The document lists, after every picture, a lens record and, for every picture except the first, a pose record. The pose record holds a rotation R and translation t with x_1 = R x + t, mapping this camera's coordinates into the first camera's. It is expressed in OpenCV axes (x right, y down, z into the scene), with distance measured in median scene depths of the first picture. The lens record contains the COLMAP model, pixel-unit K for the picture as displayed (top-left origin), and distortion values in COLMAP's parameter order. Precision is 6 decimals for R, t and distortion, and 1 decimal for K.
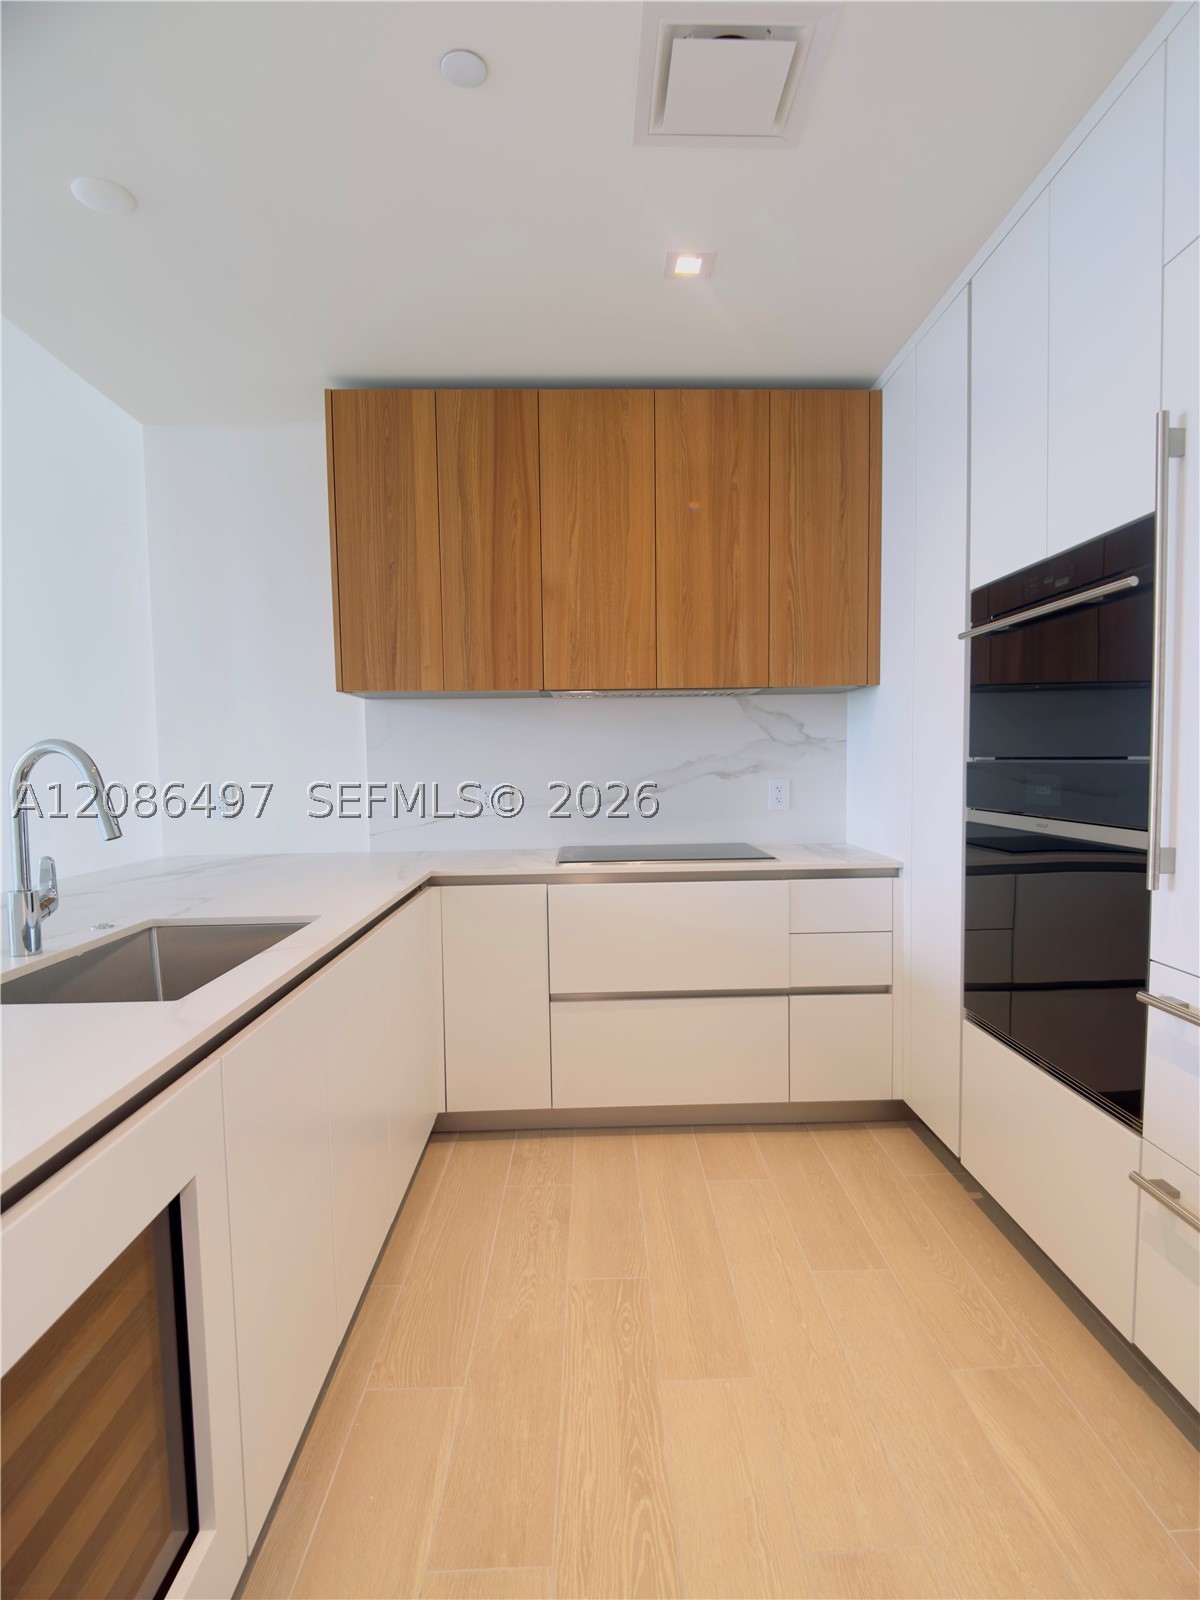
lens RADIAL K [[834.2, 0, 604.0], [0, 834.2, 817.2], [0, 0, 1]] dist [-0.017050, -0.010742]
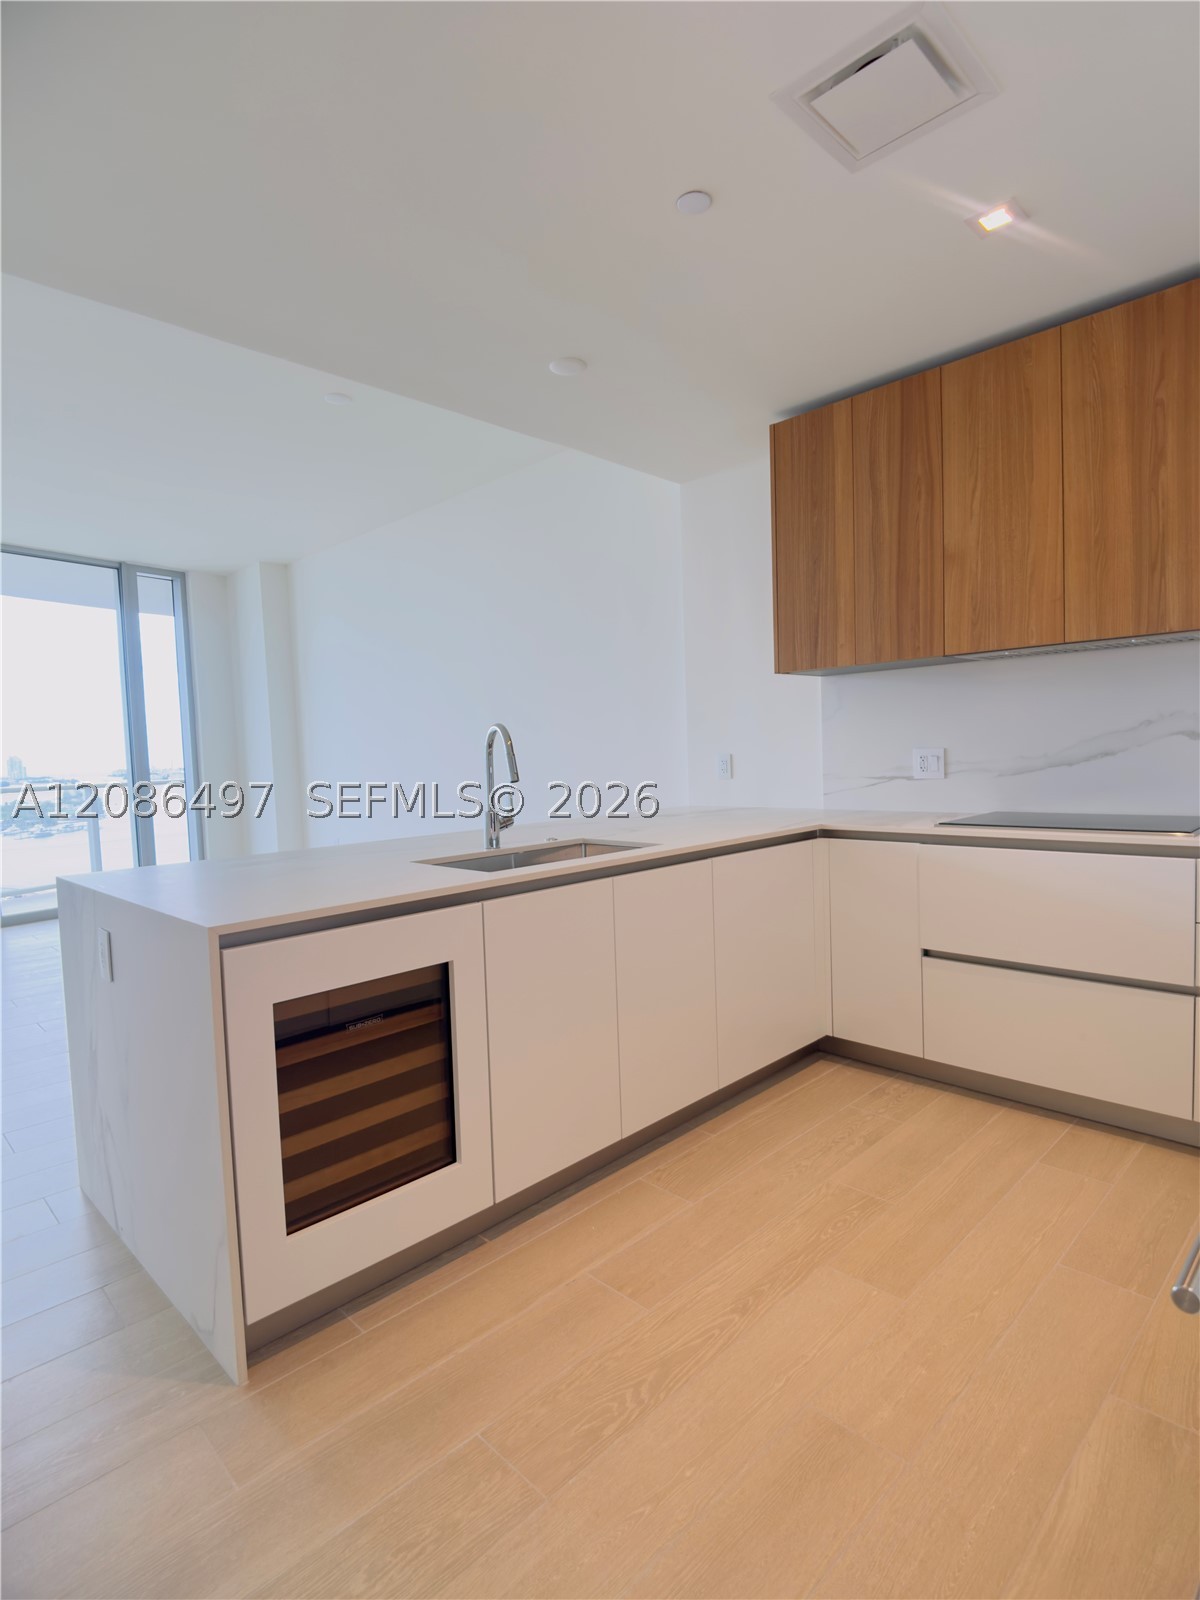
lens RADIAL K [[834.2, 0, 605.5], [0, 834.2, 796.7], [0, 0, 1]] dist [-0.017050, -0.010742]
pose [[0.678770, 0.028595, -0.733794, 0.405608], [-0.020885, 0.999589, 0.019634, 0.009632], [0.734054, 0.001998, 0.679088, -0.003718]]
